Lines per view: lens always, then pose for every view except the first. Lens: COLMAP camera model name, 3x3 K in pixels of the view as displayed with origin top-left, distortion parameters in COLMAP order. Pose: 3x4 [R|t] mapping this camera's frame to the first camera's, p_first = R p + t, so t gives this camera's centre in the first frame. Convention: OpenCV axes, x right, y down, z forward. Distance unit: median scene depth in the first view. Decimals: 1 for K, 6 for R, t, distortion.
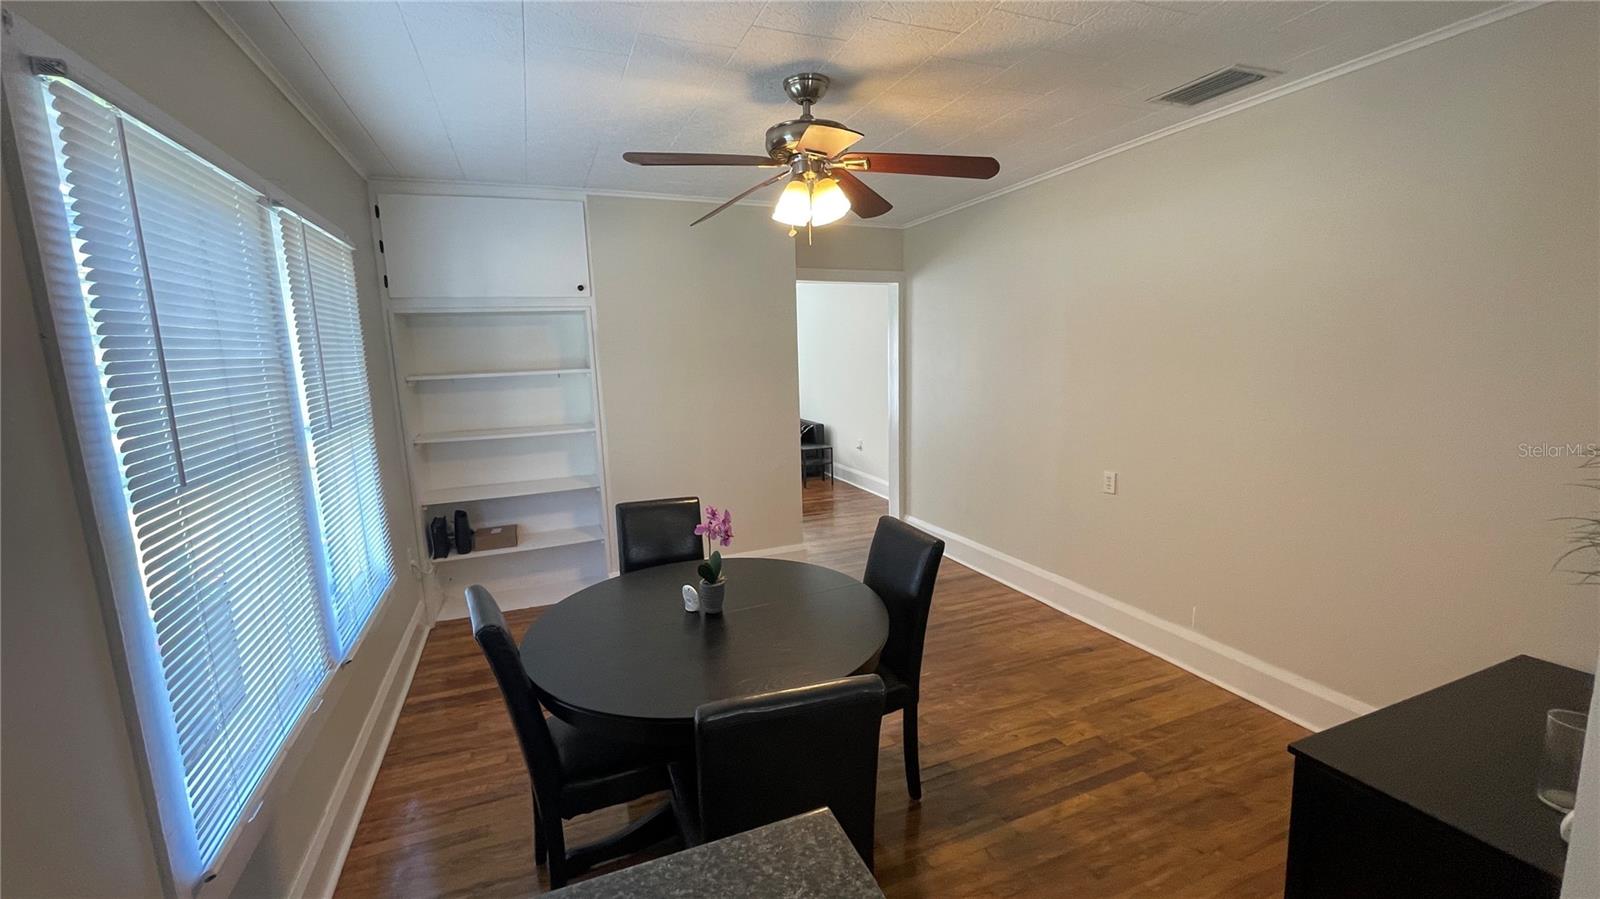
lens RADIAL K [[643.1, 0, 792.4], [0, 643.1, 446.8], [0, 0, 1]] dist [0.000489, -0.000807]
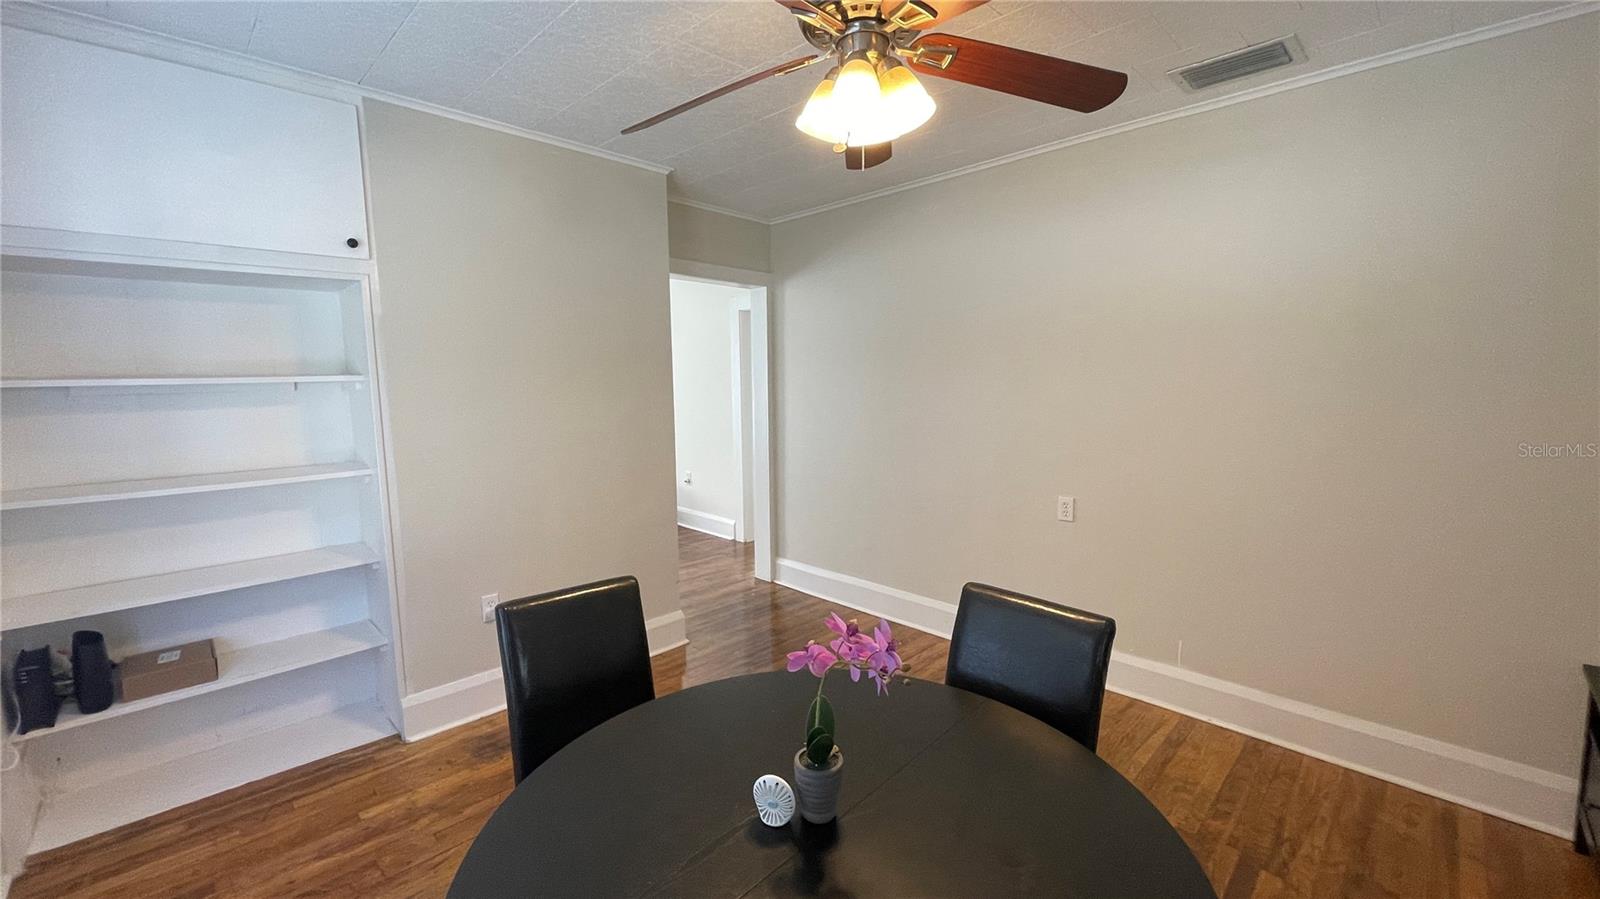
lens RADIAL K [[643.1, 0, 798.2], [0, 643.1, 448.2], [0, 0, 1]] dist [0.000489, -0.000807]
pose [[0.922487, -0.023552, 0.385309, -0.170625], [0.040552, 0.998527, -0.036053, -0.010730], [-0.383892, 0.048884, 0.922083, 0.267593]]
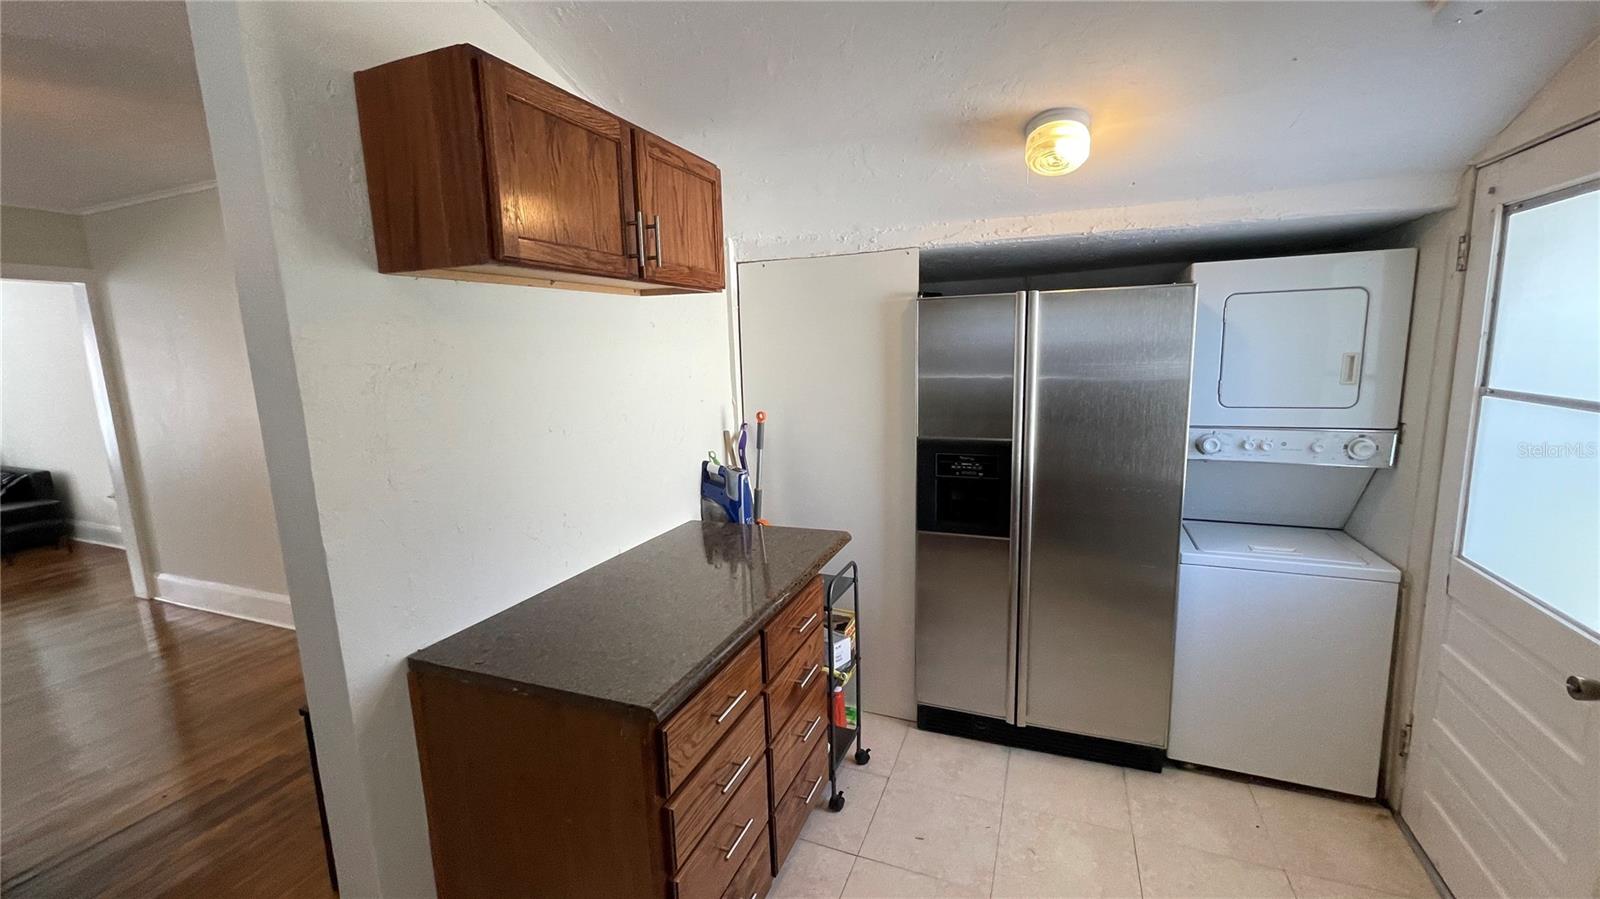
lens RADIAL K [[643.1, 0, 803.5], [0, 643.1, 448.3], [0, 0, 1]] dist [0.000489, -0.000807]
pose [[0.698645, -0.106218, 0.707540, 0.262332], [0.116791, 0.992585, 0.033688, 0.026003], [-0.705872, 0.059098, 0.705869, -0.202920]]
